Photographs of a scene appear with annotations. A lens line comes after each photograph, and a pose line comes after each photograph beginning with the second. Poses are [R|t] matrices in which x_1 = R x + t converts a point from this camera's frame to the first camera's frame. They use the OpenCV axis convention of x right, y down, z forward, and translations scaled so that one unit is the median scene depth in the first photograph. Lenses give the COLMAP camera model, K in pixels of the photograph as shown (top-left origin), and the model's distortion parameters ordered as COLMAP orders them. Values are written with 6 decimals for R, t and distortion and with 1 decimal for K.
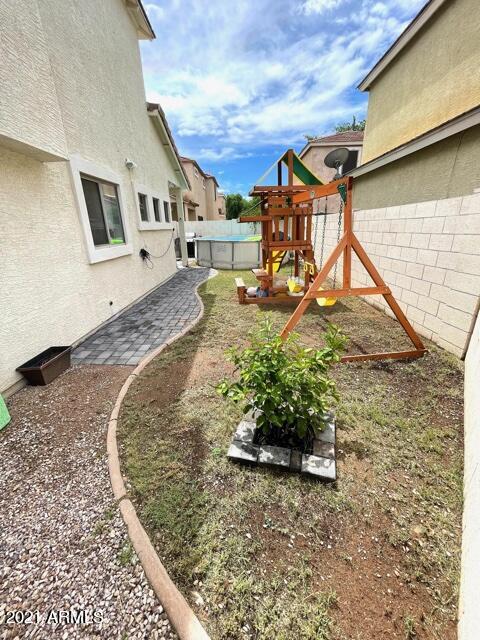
lens RADIAL K [[258.3, 0, 240.9], [0, 258.3, 319.2], [0, 0, 1]] dist [-0.001677, 0.000359]
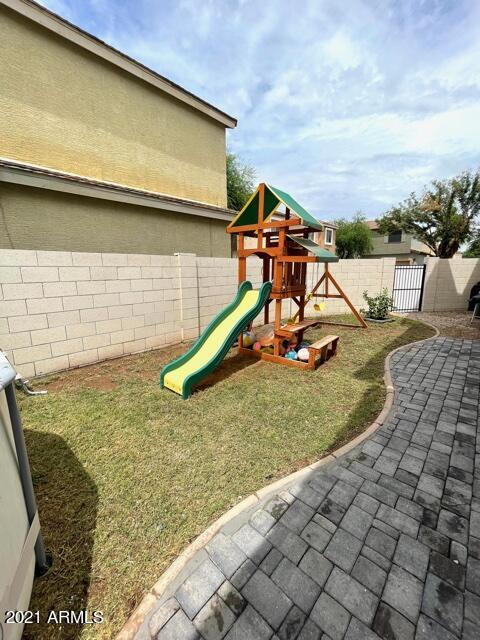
lens RADIAL K [[258.3, 0, 240.9], [0, 258.3, 319.2], [0, 0, 1]] dist [-0.001677, 0.000359]
pose [[-0.732837, -0.107012, 0.671936, -0.295795], [0.245358, 0.879547, 0.407671, -0.519945], [-0.634625, 0.463621, -0.618309, 1.491394]]
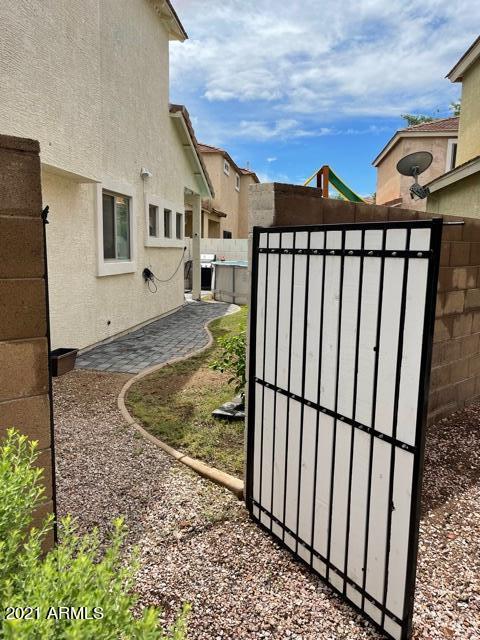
lens RADIAL K [[475.5, 0, 240.0], [0, 475.5, 320.0], [0, 0, 1]] dist [0.059405, -0.077750]
pose [[0.991411, 0.060086, -0.116160, 0.094473], [-0.081677, 0.978161, -0.191131, 0.145717], [0.102139, 0.198977, 0.974667, -0.392566]]
